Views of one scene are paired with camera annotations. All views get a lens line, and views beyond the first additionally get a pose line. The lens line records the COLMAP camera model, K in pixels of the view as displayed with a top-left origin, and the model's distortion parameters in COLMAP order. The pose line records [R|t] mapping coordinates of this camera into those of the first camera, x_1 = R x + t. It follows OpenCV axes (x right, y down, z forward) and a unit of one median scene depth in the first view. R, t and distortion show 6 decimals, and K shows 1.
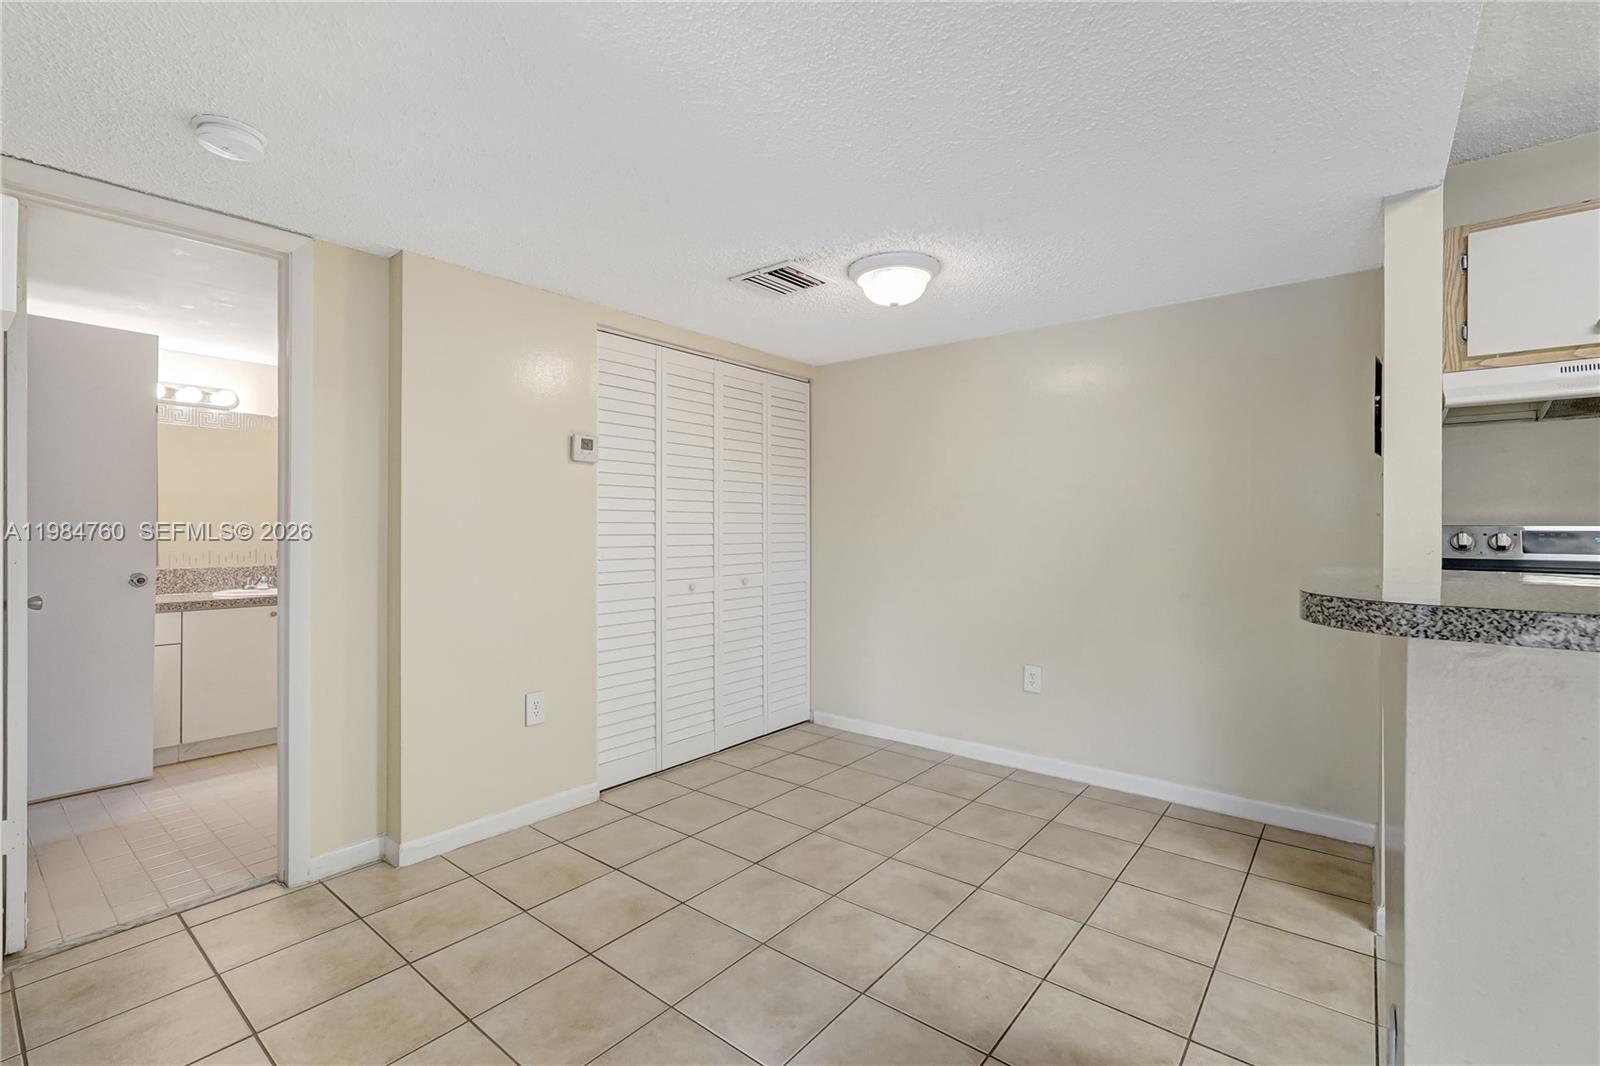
lens RADIAL K [[716.7, 0, 803.4], [0, 716.7, 526.0], [0, 0, 1]] dist [-0.007227, 0.002882]
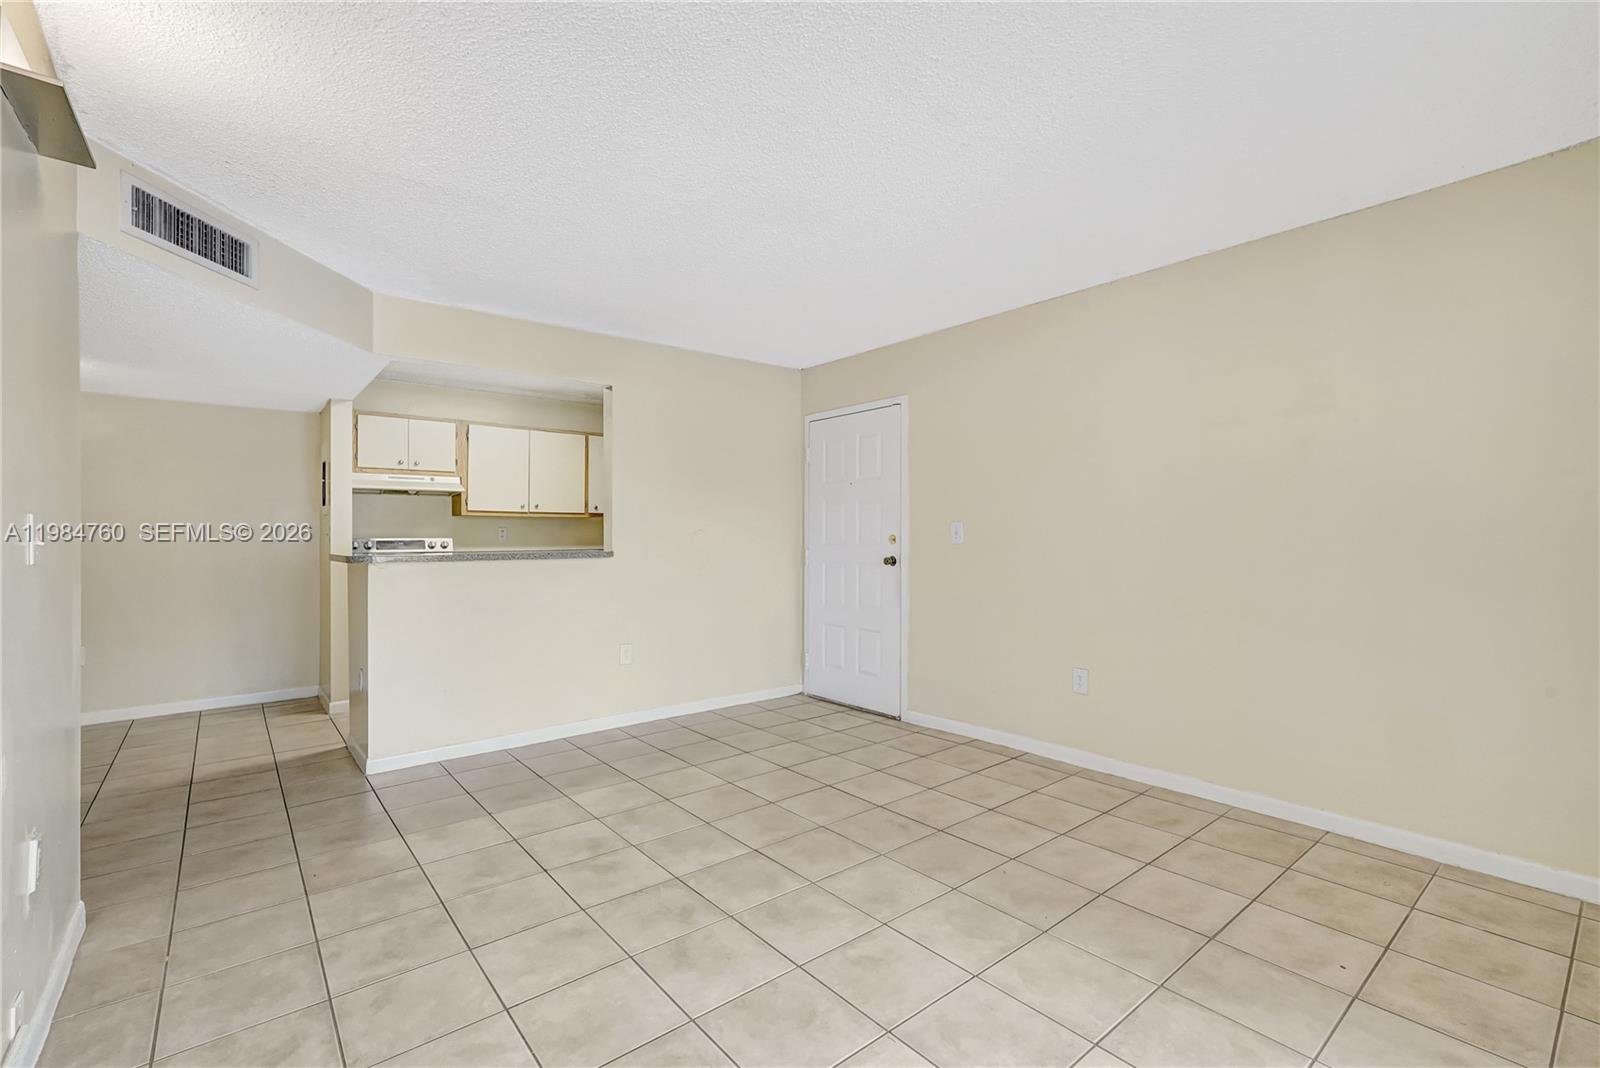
lens RADIAL K [[716.7, 0, 795.7], [0, 716.7, 532.0], [0, 0, 1]] dist [-0.007227, 0.002882]
pose [[0.210364, 0.004698, 0.977612, -0.998063], [0.005820, 0.999965, -0.006058, 0.000423], [-0.977606, 0.006964, 0.210329, -0.844678]]
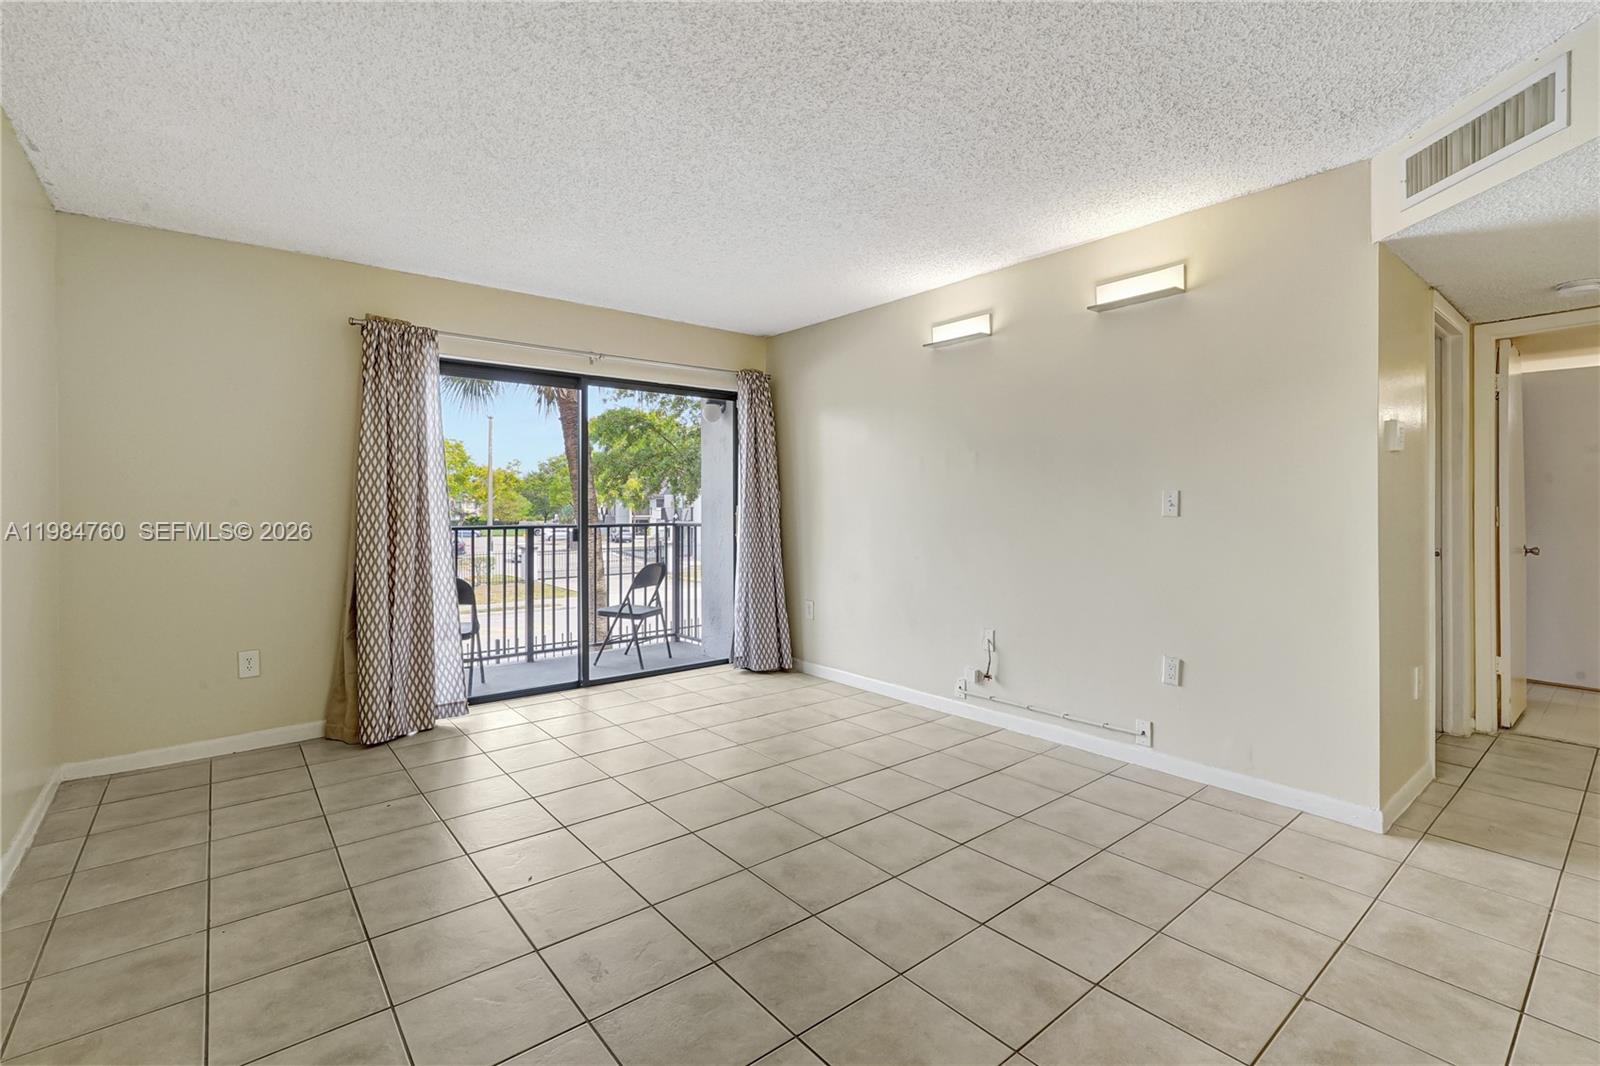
lens RADIAL K [[716.7, 0, 802.7], [0, 716.7, 506.2], [0, 0, 1]] dist [-0.007227, 0.002882]
pose [[-0.203094, -0.001025, -0.979159, 0.949960], [0.000219, 0.999999, -0.001093, 0.005811], [0.979159, -0.000436, -0.203093, -0.376609]]
